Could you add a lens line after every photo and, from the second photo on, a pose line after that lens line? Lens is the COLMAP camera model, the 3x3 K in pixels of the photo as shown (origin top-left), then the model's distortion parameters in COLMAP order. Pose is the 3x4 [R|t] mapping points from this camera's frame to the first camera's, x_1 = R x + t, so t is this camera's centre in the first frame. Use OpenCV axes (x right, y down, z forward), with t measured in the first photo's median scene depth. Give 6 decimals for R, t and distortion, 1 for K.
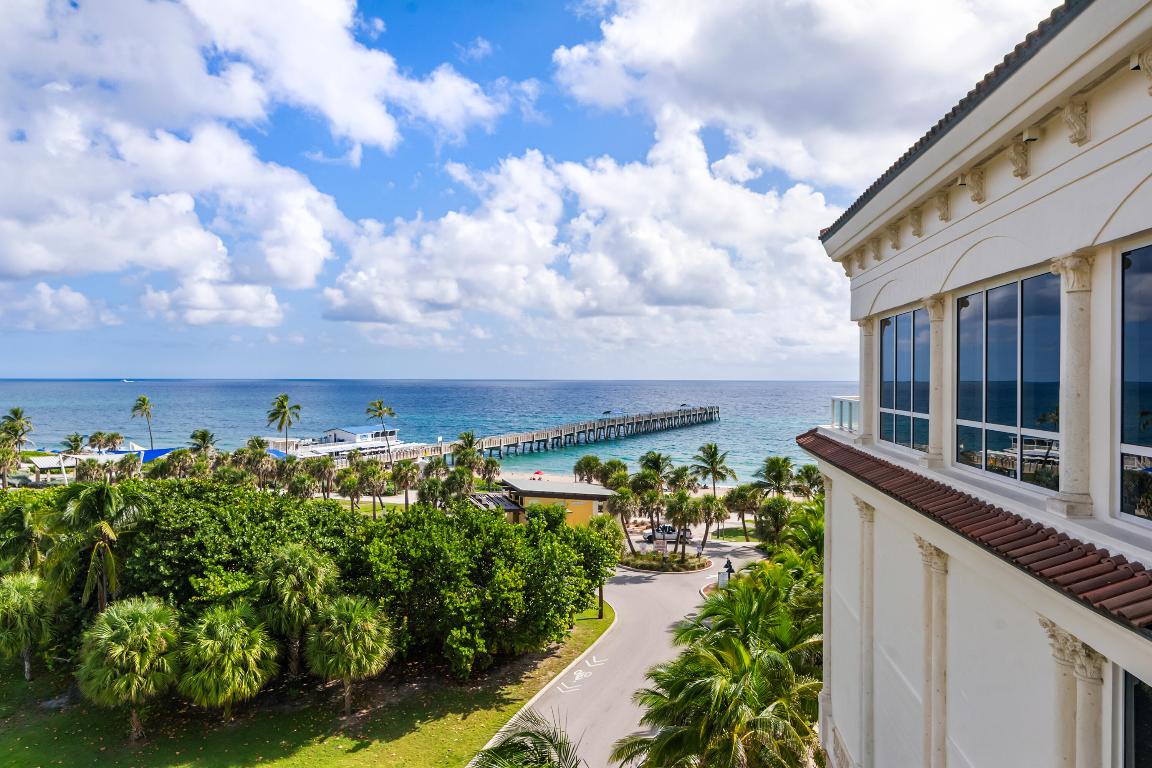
lens RADIAL K [[846.9, 0, 573.4], [0, 846.9, 382.7], [0, 0, 1]] dist [0.003101, 0.000268]
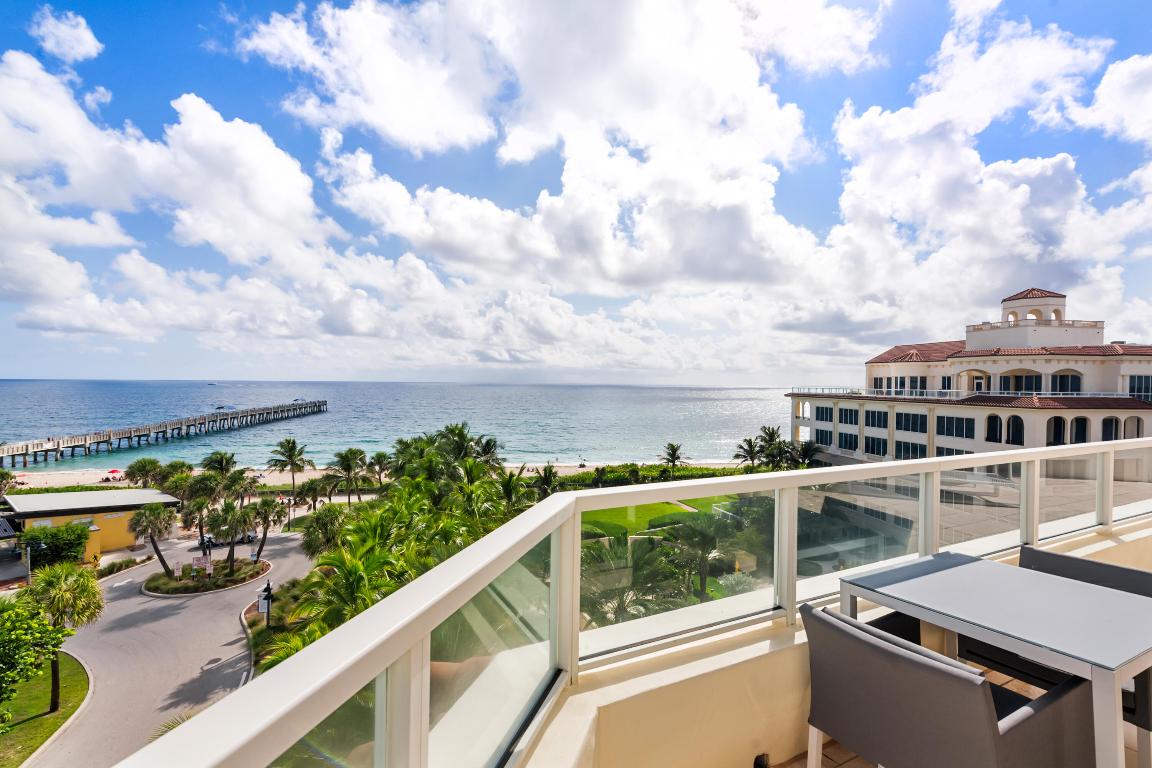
lens RADIAL K [[531.7, 0, 574.7], [0, 531.7, 383.3], [0, 0, 1]] dist [0.017374, -0.002445]
pose [[0.832688, -0.002212, 0.553737, 0.088717], [0.001513, 0.999997, 0.001720, -0.000037], [-0.553740, -0.000595, 0.832690, 0.223938]]
